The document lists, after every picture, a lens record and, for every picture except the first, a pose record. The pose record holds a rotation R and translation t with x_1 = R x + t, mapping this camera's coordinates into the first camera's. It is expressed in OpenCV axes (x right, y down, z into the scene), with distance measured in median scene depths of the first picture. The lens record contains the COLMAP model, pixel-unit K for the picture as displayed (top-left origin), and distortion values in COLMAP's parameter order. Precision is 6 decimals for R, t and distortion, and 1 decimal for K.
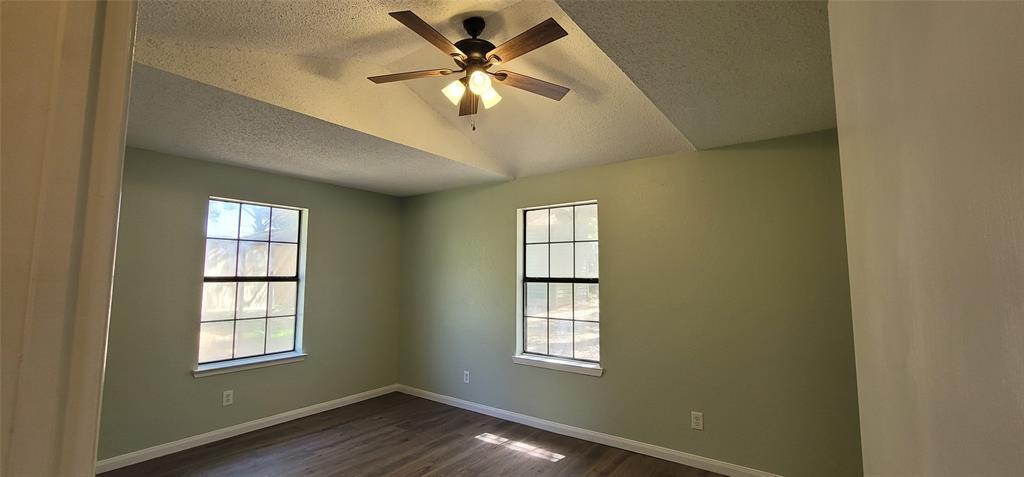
lens RADIAL K [[419.7, 0, 517.0], [0, 419.7, 227.9], [0, 0, 1]] dist [-0.017210, 0.000647]
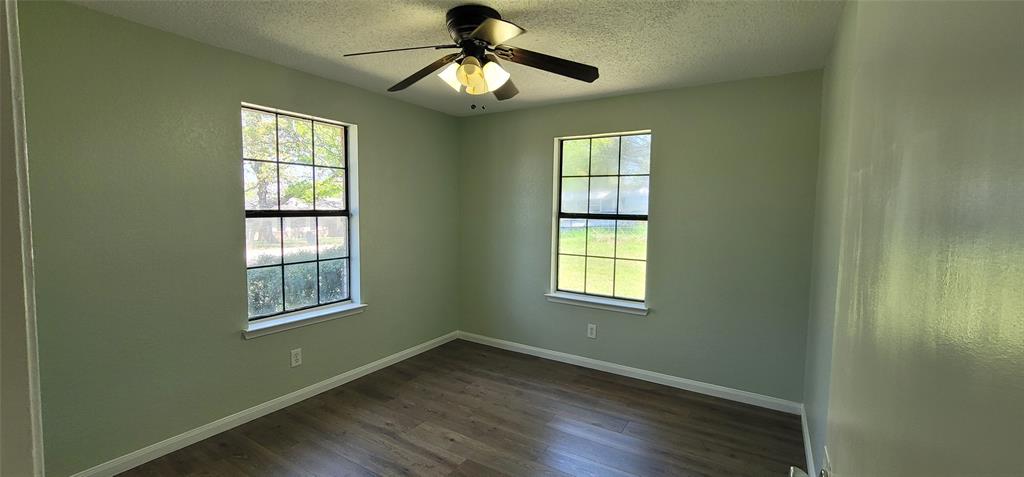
lens RADIAL K [[419.7, 0, 539.7], [0, 419.7, 229.0], [0, 0, 1]] dist [-0.017210, 0.000647]
pose [[0.995822, 0.007019, 0.091040, -0.122249], [-0.021312, 0.987370, 0.156990, 0.008650], [-0.088788, -0.158275, 0.983395, 0.087322]]
